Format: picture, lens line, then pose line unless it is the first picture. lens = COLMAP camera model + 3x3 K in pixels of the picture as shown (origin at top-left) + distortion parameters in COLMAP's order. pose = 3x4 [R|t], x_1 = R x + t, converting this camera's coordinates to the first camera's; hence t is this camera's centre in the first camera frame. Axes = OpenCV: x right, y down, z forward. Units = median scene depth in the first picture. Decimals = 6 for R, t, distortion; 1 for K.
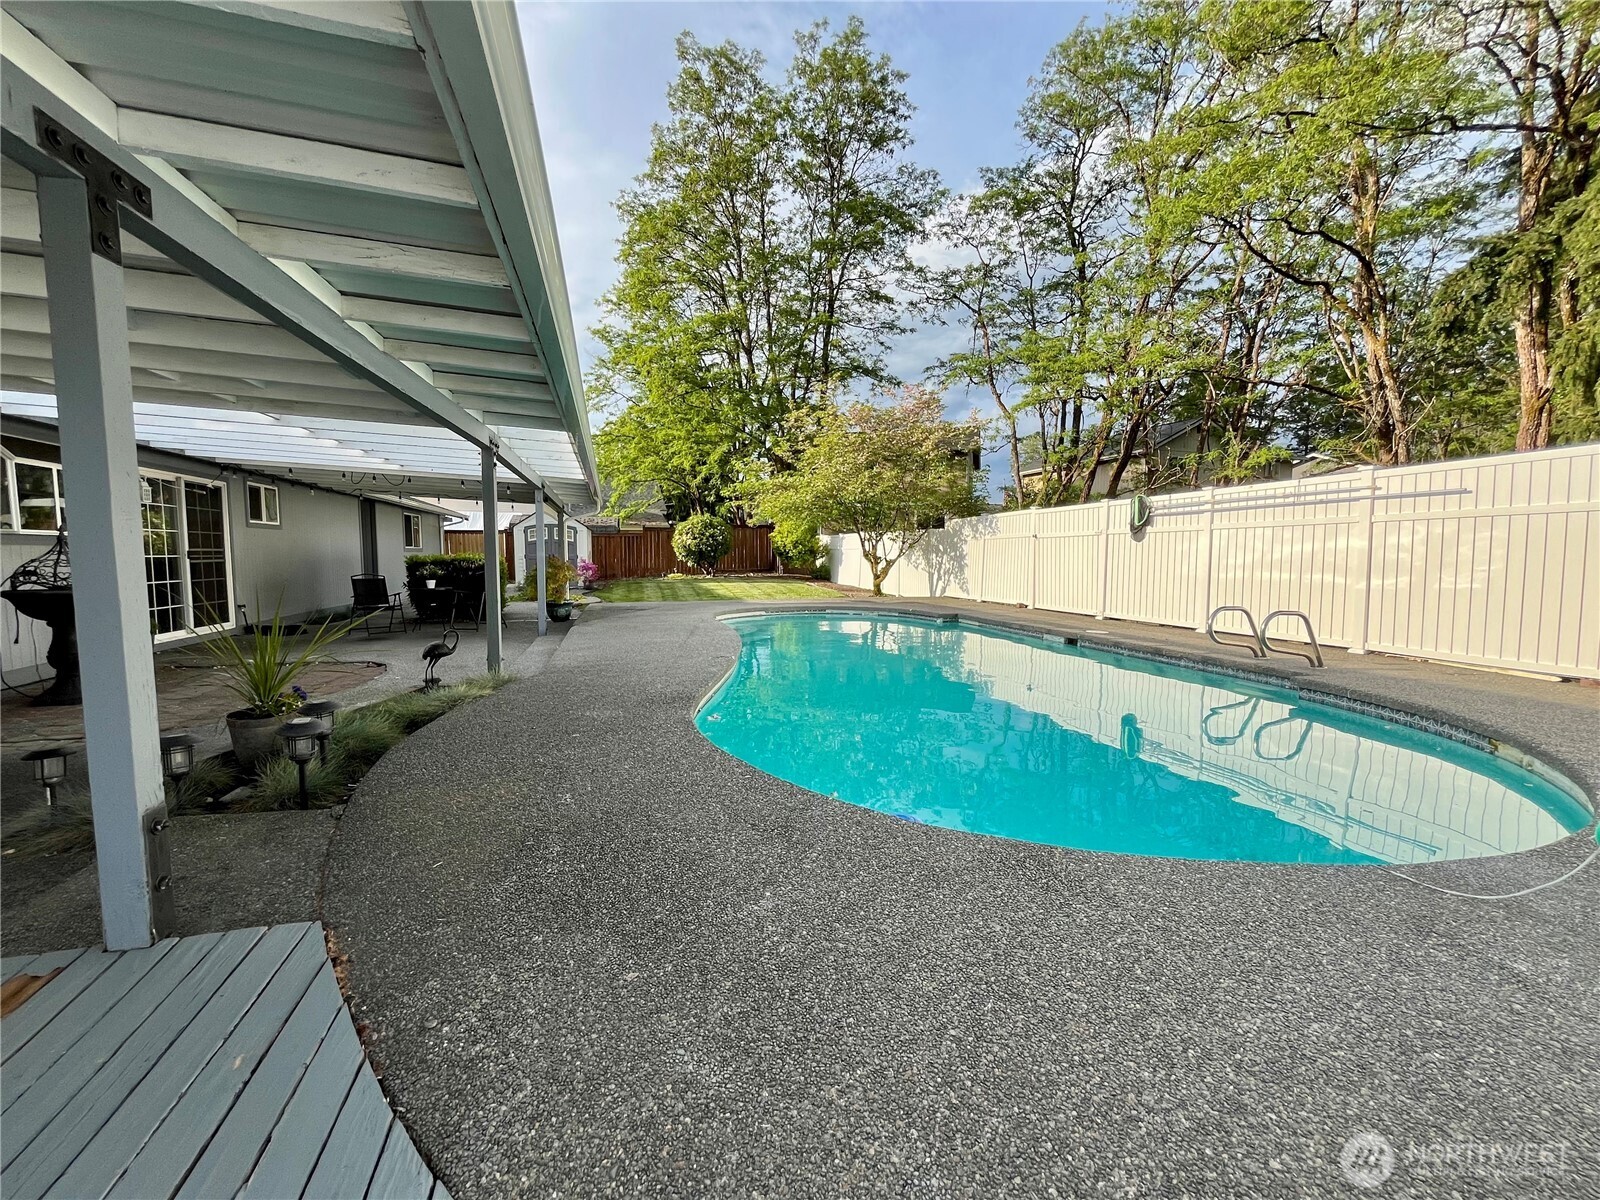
lens RADIAL K [[638.2, 0, 800.0], [0, 638.2, 600.0], [0, 0, 1]] dist [0.001207, 0.000117]
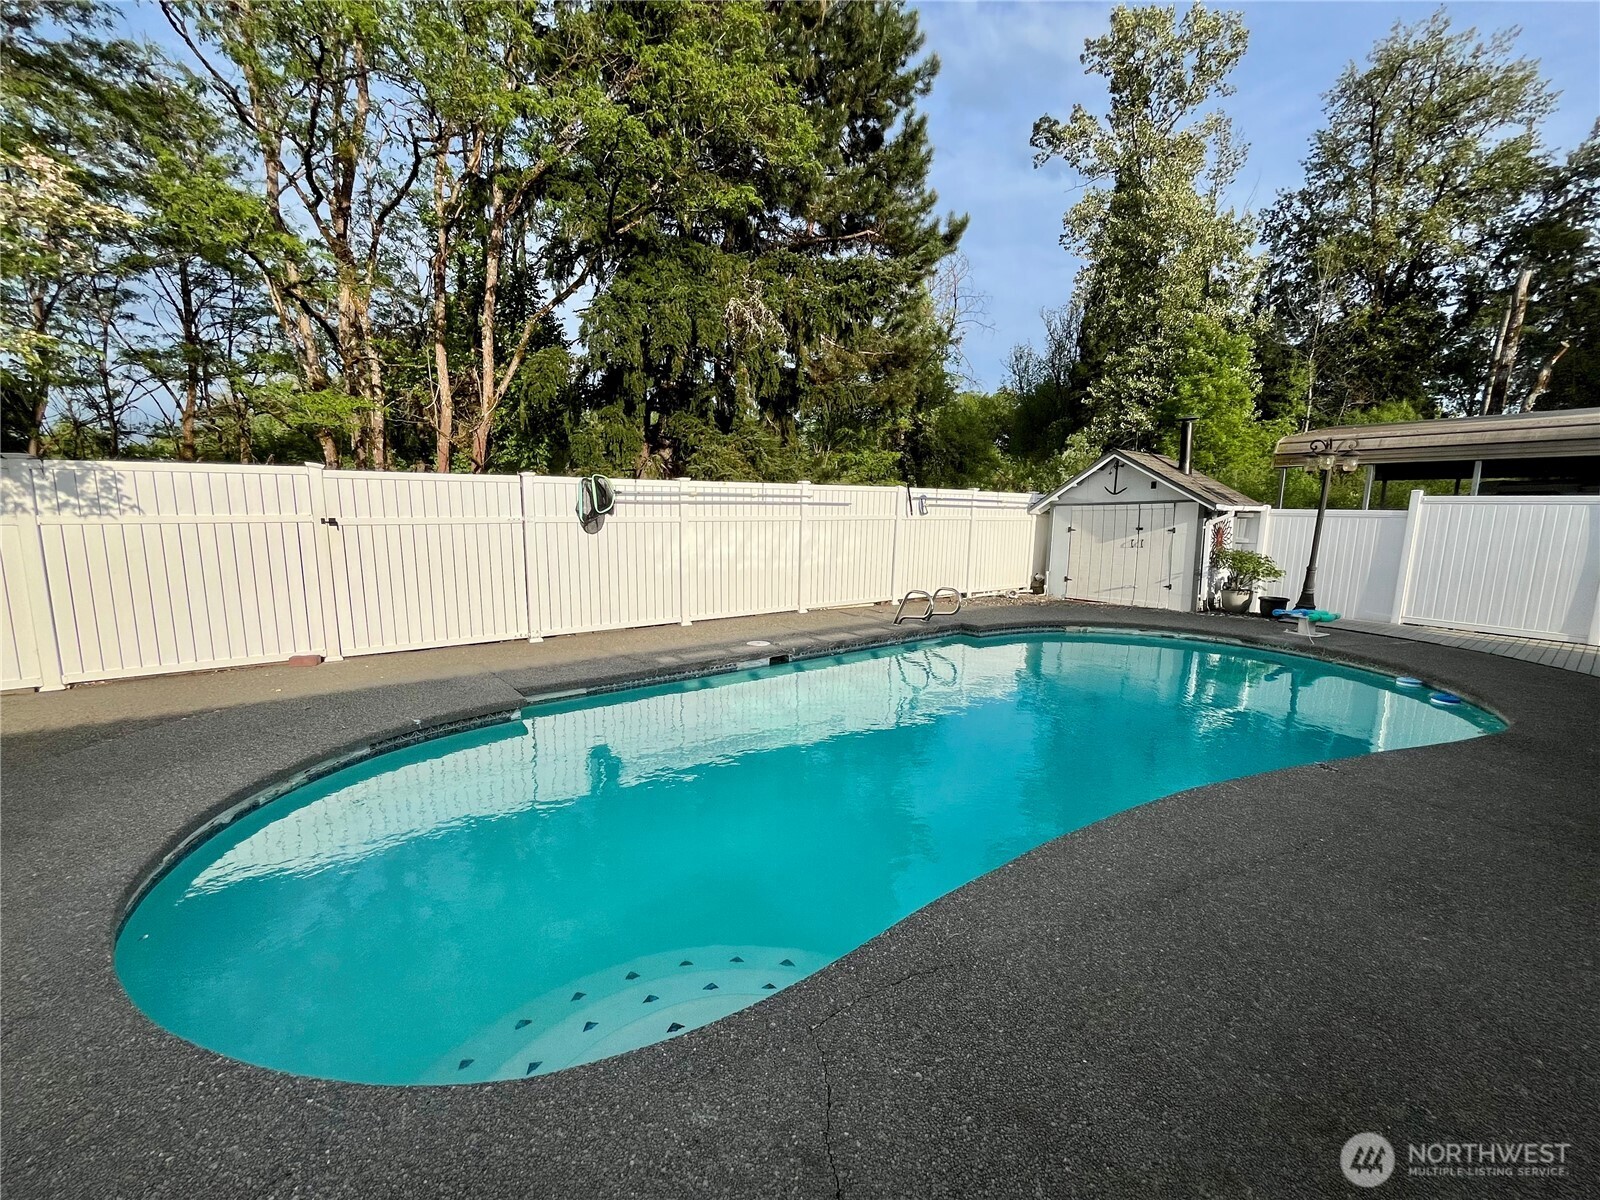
lens RADIAL K [[638.2, 0, 800.0], [0, 638.2, 600.0], [0, 0, 1]] dist [0.001207, 0.000117]
pose [[-0.333268, -0.144060, 0.931761, -0.309860], [0.055692, 0.983525, 0.171983, -0.131636], [-0.941186, 0.109208, -0.319754, 1.014363]]
